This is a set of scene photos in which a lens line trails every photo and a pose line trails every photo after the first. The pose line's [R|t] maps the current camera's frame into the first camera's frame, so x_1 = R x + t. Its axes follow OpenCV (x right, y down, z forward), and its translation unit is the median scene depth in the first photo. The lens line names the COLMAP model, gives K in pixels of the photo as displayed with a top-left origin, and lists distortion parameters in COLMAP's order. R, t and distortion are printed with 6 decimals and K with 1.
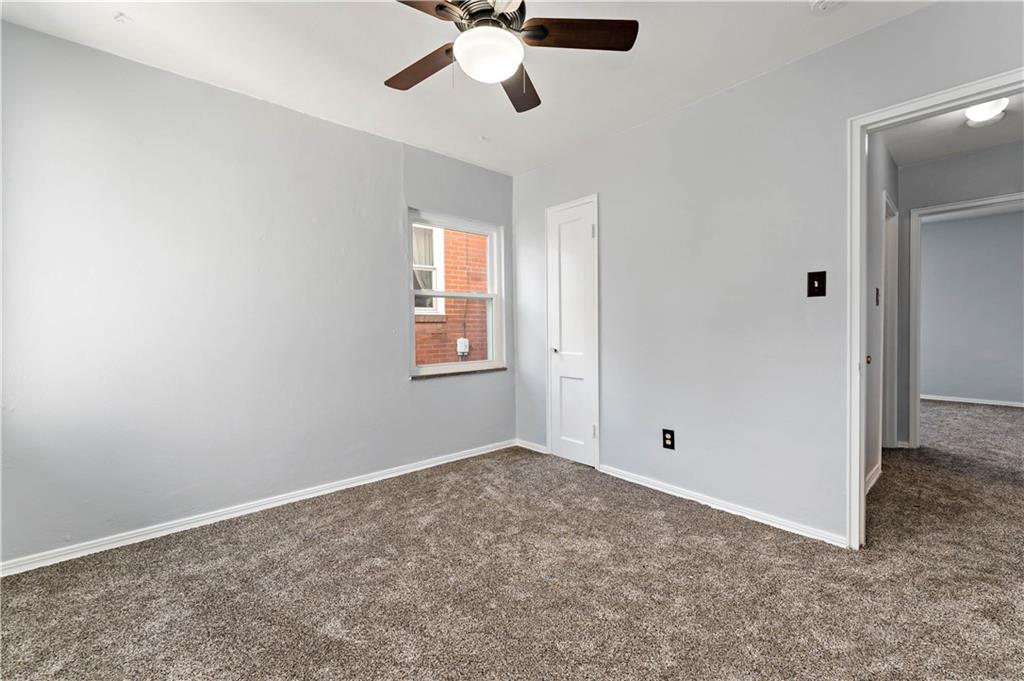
lens RADIAL K [[422.7, 0, 511.8], [0, 422.7, 334.8], [0, 0, 1]] dist [0.001400, -0.000013]
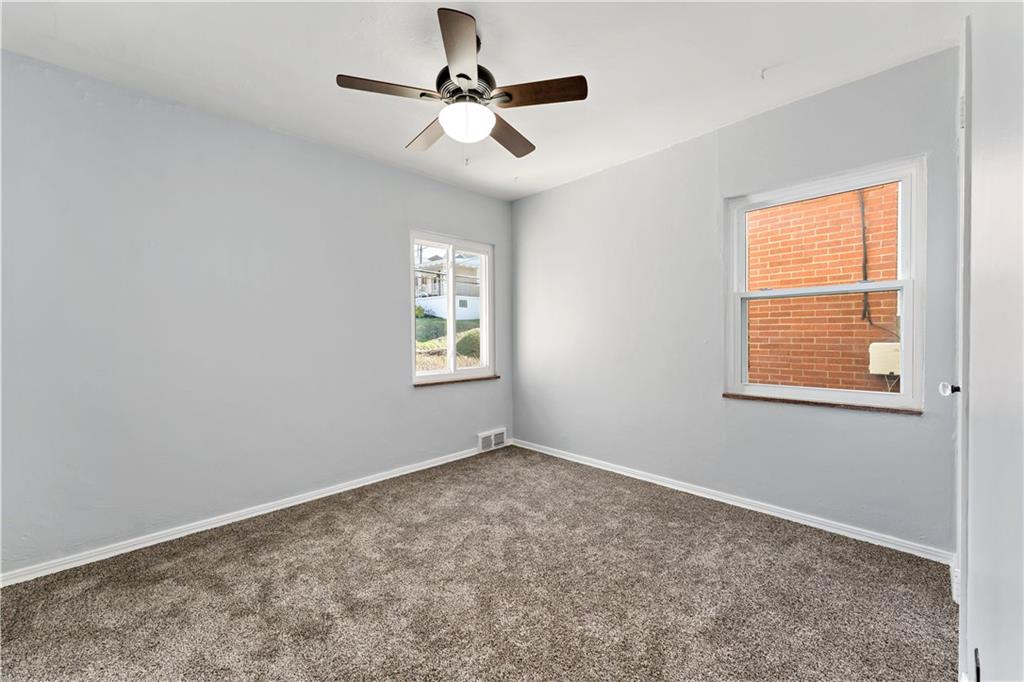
lens RADIAL K [[422.7, 0, 511.8], [0, 422.7, 335.3], [0, 0, 1]] dist [0.001400, -0.000013]
pose [[0.033584, 0.012718, -0.999355, 0.686198], [-0.012082, 0.999851, 0.012319, -0.028587], [0.999363, 0.011661, 0.033733, 0.590690]]
